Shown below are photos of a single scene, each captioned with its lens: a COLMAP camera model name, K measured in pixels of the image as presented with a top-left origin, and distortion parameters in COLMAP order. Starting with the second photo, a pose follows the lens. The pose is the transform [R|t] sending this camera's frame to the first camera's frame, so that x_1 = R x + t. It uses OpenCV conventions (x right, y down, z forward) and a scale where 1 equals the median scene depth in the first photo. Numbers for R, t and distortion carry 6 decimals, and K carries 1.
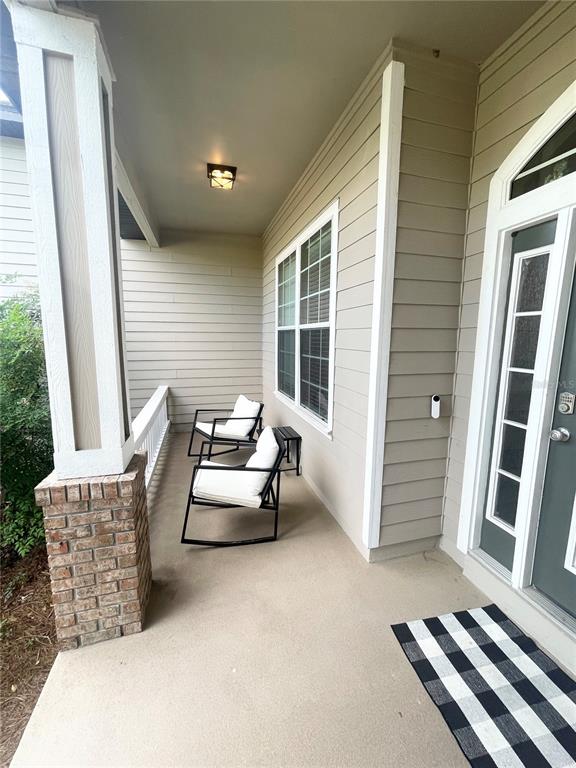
lens RADIAL K [[310.9, 0, 288.0], [0, 310.9, 384.0], [0, 0, 1]] dist [0.000939, 0.000164]
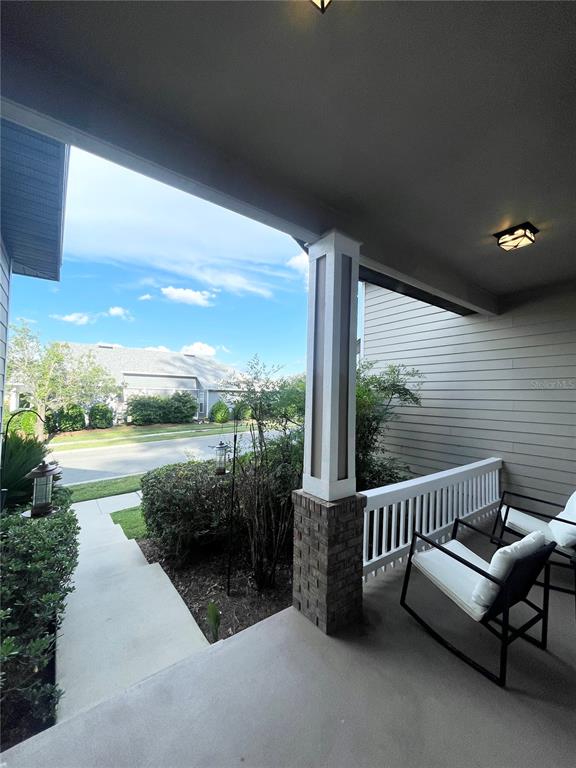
lens RADIAL K [[308.8, 0, 286.5], [0, 308.8, 386.2], [0, 0, 1]] dist [-0.000468, 0.000109]
pose [[0.356050, -0.031553, -0.933934, 0.603758], [-0.155012, 0.983589, -0.092327, -0.058009], [0.921520, 0.177644, 0.345315, 0.200279]]
